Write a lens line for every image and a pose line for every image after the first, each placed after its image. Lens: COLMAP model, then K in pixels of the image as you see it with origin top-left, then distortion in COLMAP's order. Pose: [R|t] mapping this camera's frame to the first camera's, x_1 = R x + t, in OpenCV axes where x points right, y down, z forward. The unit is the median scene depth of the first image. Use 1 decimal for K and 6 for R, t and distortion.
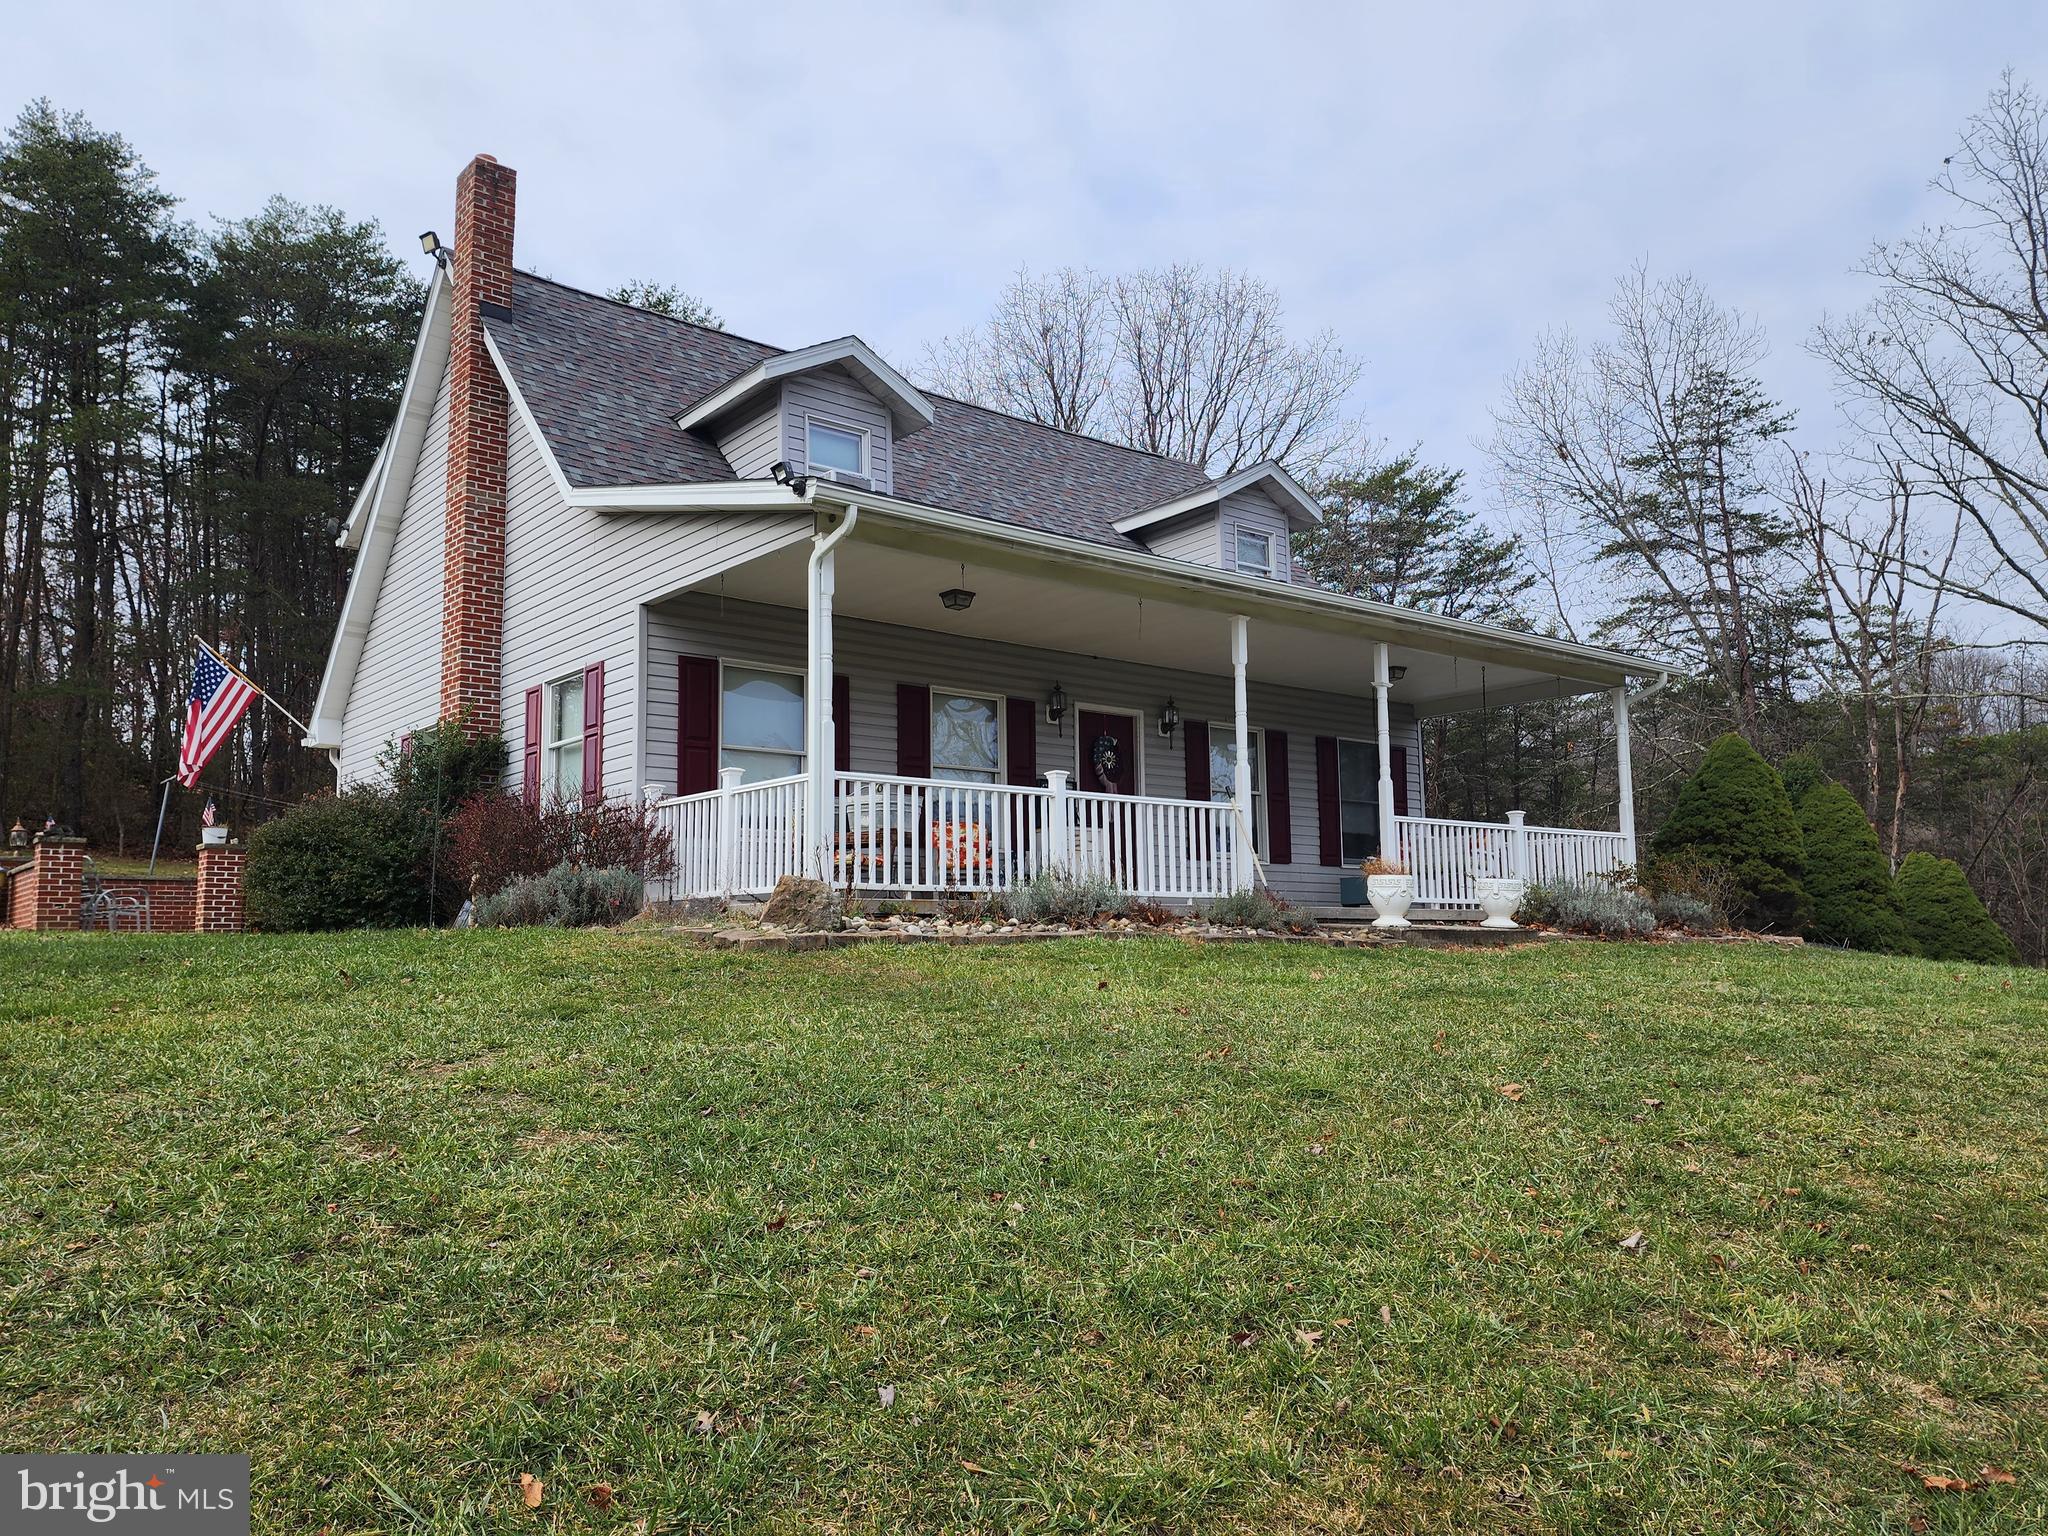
lens RADIAL K [[1525.7, 0, 1028.7], [0, 1525.7, 790.1], [0, 0, 1]] dist [0.091359, -0.082907]
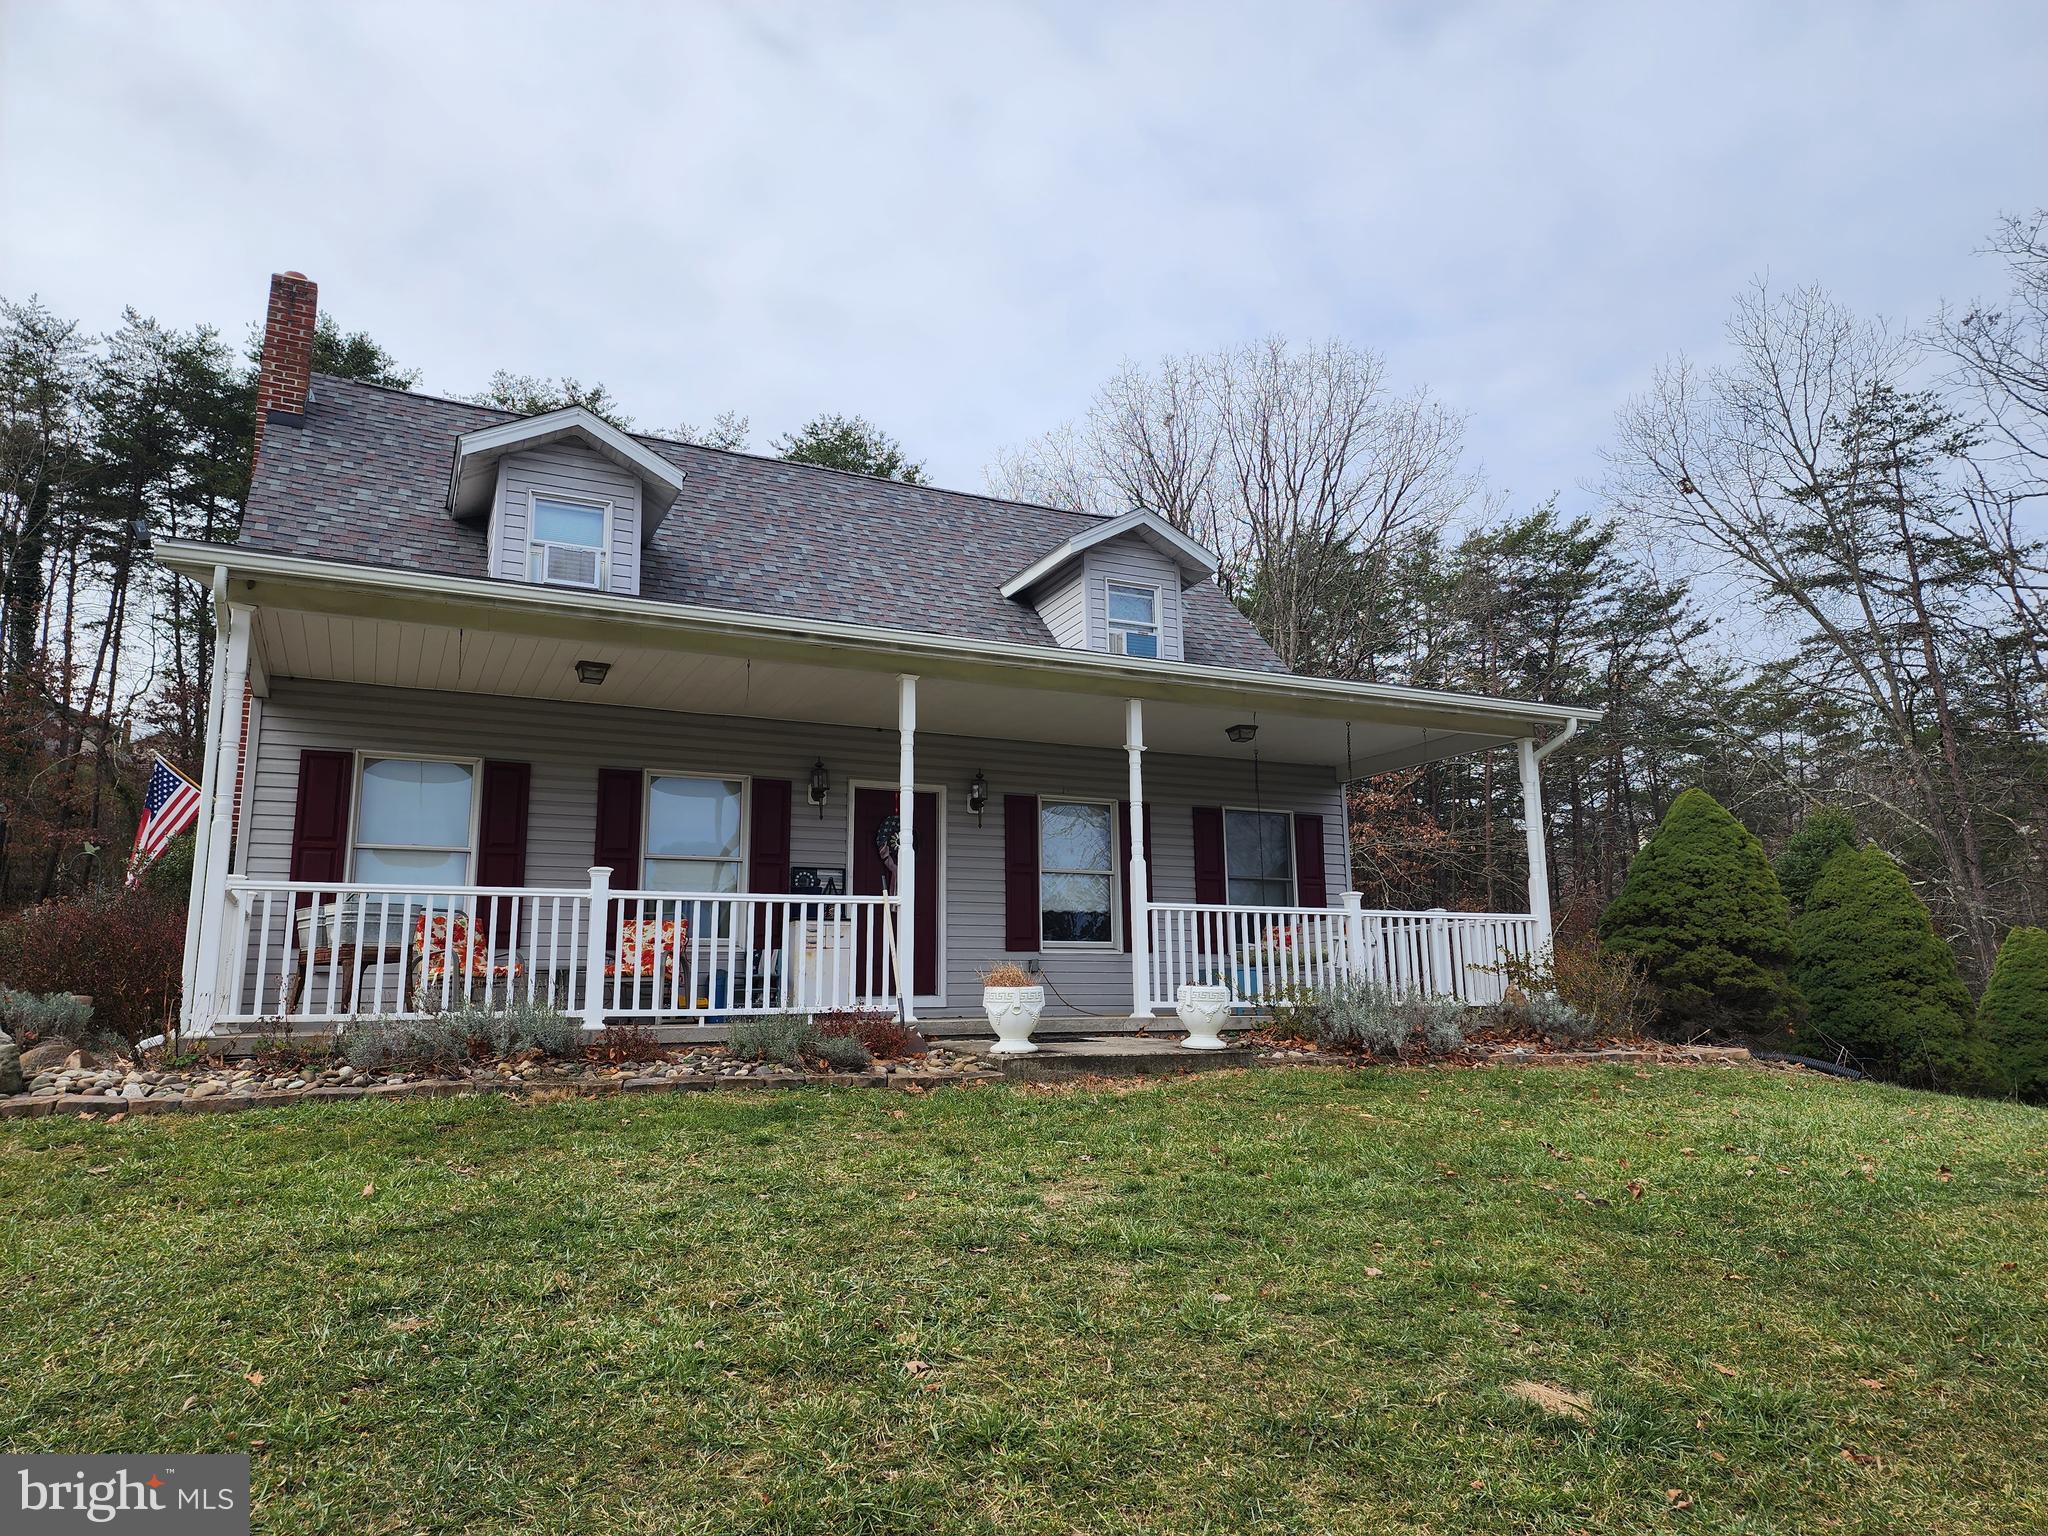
lens RADIAL K [[1371.9, 0, 1019.3], [0, 1371.9, 754.8], [0, 0, 1]] dist [0.060843, -0.015700]
pose [[0.972878, -0.041555, -0.227555, 0.268184], [0.024734, 0.996780, -0.076280, -0.006767], [0.229992, 0.068582, 0.970773, 0.198493]]
